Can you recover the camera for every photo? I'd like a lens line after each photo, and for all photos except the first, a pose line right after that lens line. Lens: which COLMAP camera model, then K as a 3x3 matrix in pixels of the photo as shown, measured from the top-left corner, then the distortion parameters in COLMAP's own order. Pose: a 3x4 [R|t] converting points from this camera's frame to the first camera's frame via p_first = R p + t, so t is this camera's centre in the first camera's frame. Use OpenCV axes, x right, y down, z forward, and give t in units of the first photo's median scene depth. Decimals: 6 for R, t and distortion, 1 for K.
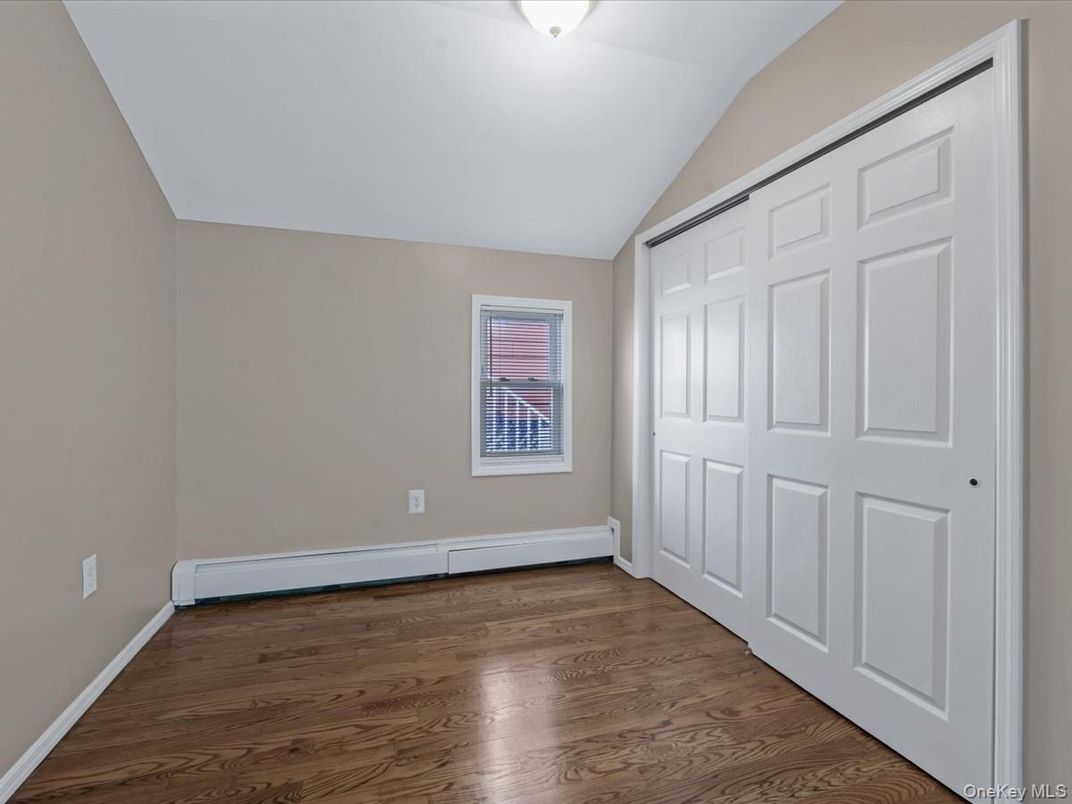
lens RADIAL K [[501.3, 0, 534.4], [0, 501.3, 399.0], [0, 0, 1]] dist [0.000148, 0.000206]
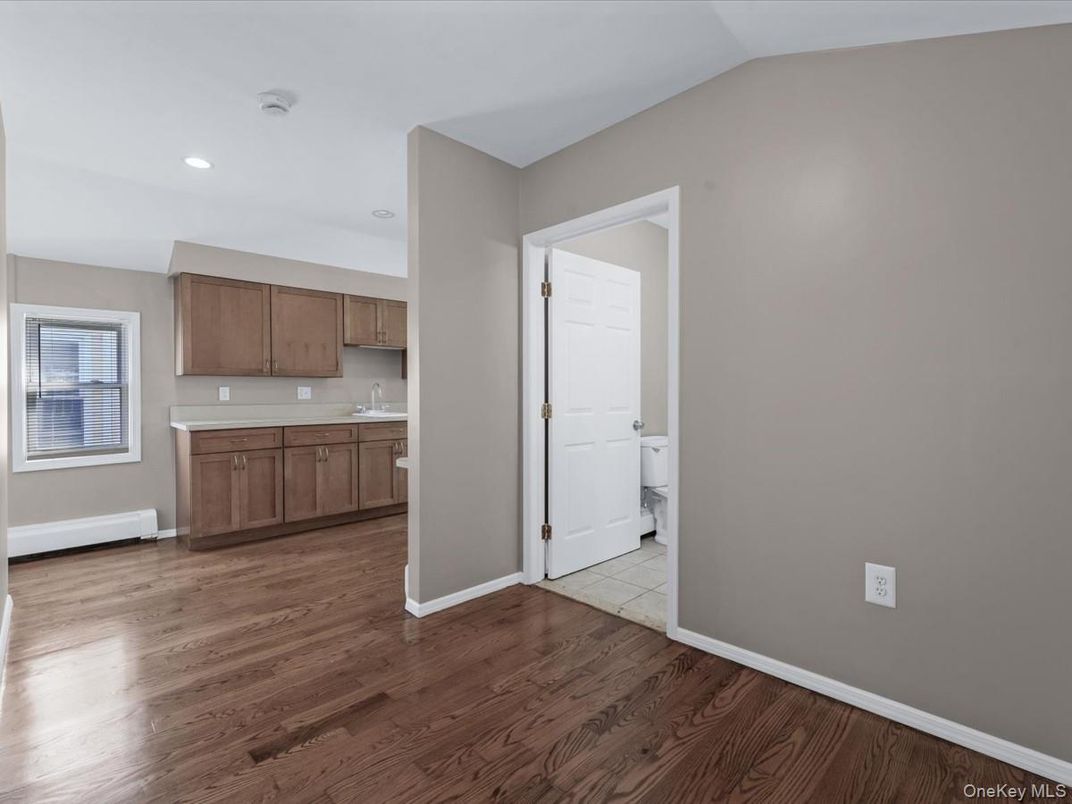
lens RADIAL K [[501.3, 0, 534.4], [0, 501.3, 399.0], [0, 0, 1]] dist [0.000148, 0.000206]
pose [[-0.891493, 0.003381, -0.453022, 0.171524], [-0.004862, 0.999843, 0.017029, -0.022488], [0.453009, 0.017384, -0.891336, 1.792598]]
